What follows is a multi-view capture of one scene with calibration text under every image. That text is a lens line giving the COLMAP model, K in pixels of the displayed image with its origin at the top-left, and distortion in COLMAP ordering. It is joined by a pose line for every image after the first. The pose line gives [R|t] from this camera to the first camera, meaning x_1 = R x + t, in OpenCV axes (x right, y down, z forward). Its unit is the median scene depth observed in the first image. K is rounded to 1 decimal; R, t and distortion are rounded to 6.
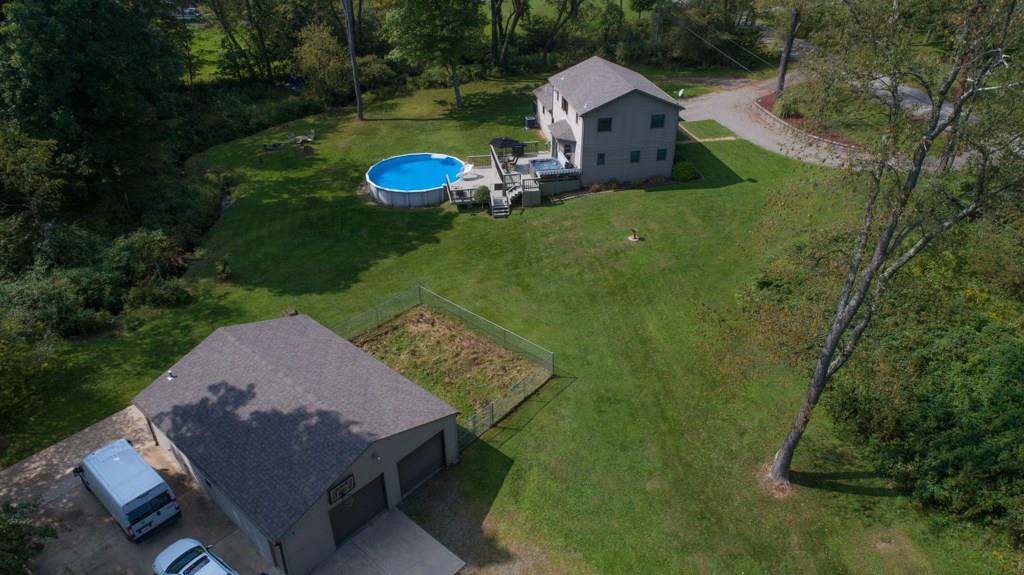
lens RADIAL K [[690.6, 0, 512.0], [0, 690.6, 287.5], [0, 0, 1]] dist [-0.011497, 0.001878]
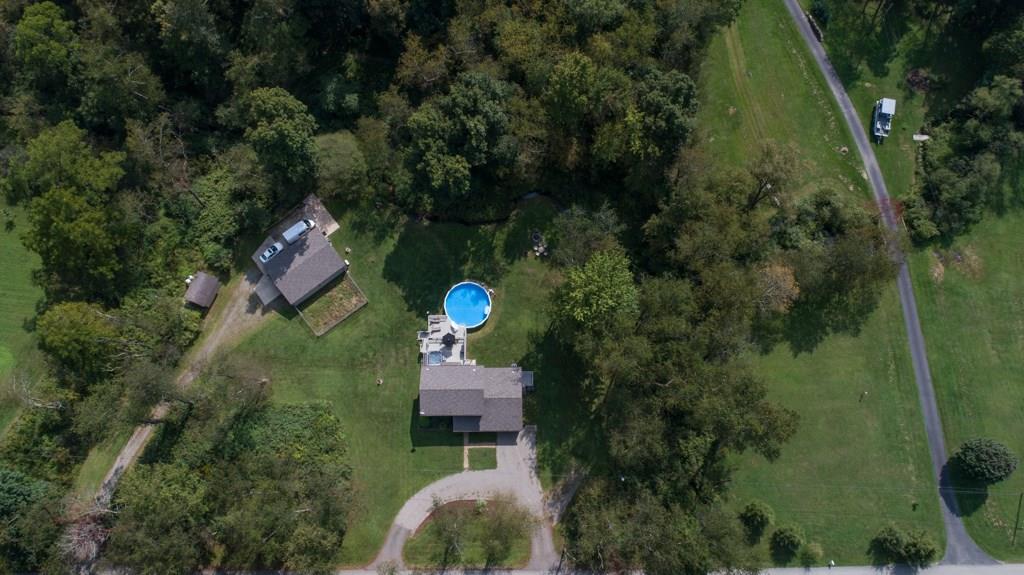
lens RADIAL K [[690.6, 0, 512.0], [0, 690.6, 287.5], [0, 0, 1]] dist [-0.011497, 0.001878]
pose [[-0.171094, 0.954979, -0.242369, 0.310771], [-0.510602, 0.124441, 0.850765, -2.094766], [0.842623, 0.269315, 0.466323, 0.100225]]
